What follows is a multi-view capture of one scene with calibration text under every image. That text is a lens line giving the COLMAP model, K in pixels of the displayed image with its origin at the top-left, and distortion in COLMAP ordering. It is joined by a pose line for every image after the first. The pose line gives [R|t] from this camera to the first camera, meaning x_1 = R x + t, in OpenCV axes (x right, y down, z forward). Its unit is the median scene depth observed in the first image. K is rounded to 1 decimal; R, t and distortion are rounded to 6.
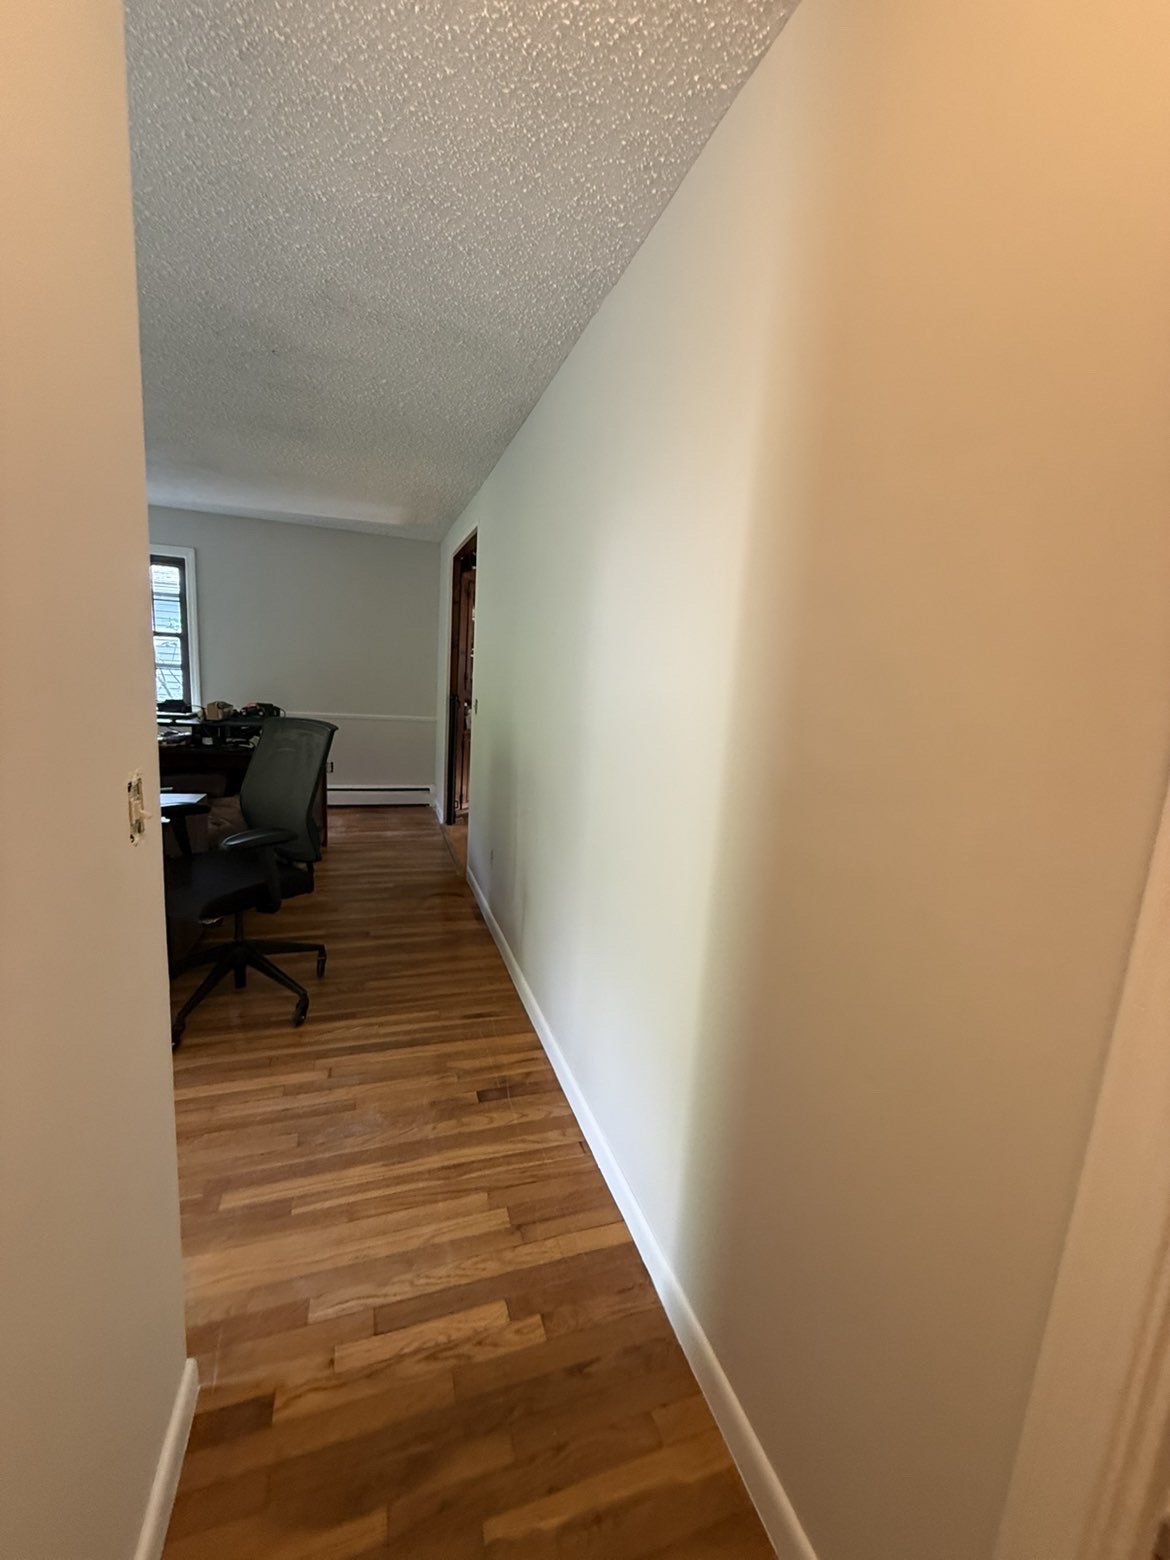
lens RADIAL K [[621.0, 0, 588.3], [0, 621.0, 778.1], [0, 0, 1]] dist [0.000652, -0.000246]
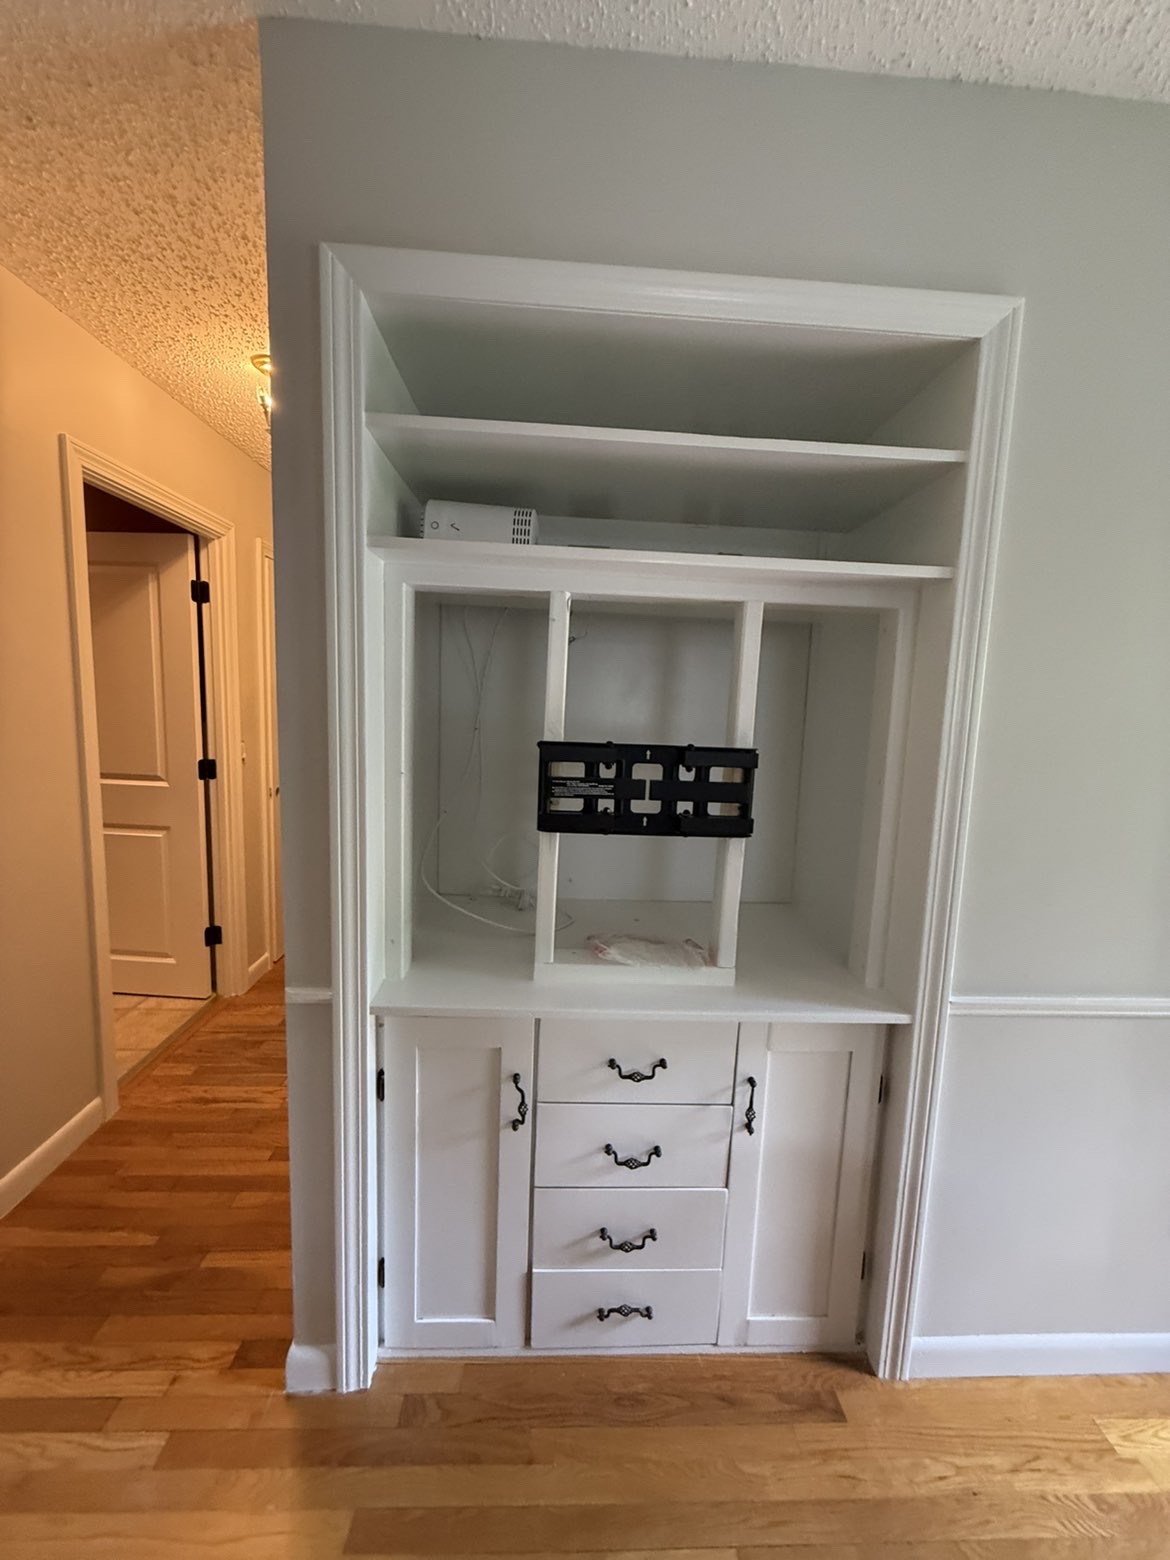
lens RADIAL K [[621.0, 0, 588.3], [0, 621.0, 778.1], [0, 0, 1]] dist [0.000652, -0.000246]
pose [[-0.951130, -0.137506, 0.276487, -0.808882], [-0.053162, 0.954929, 0.292036, -0.234356], [-0.304181, 0.263065, -0.915571, 0.978761]]
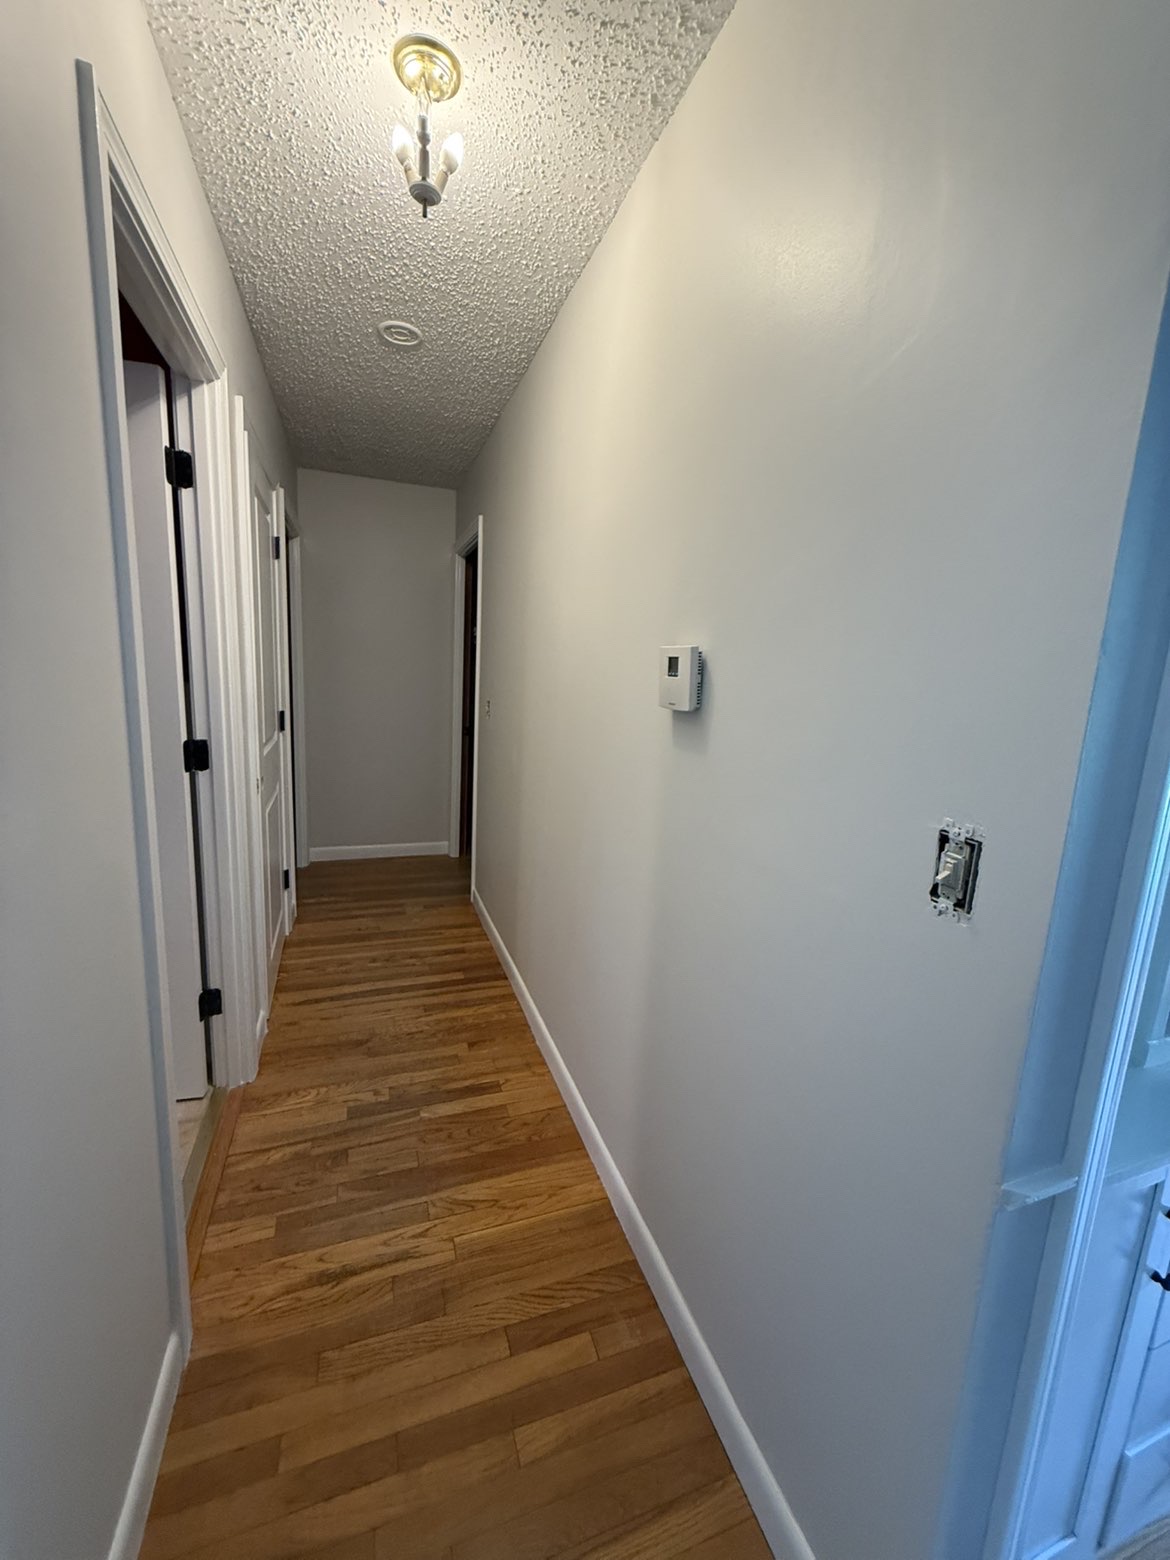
lens RADIAL K [[621.0, 0, 588.3], [0, 621.0, 778.1], [0, 0, 1]] dist [0.000652, -0.000246]
pose [[-0.992994, -0.114229, -0.030244, -0.109294], [-0.117839, 0.938281, 0.325180, -0.121735], [-0.008768, 0.326466, -0.945168, 0.799923]]
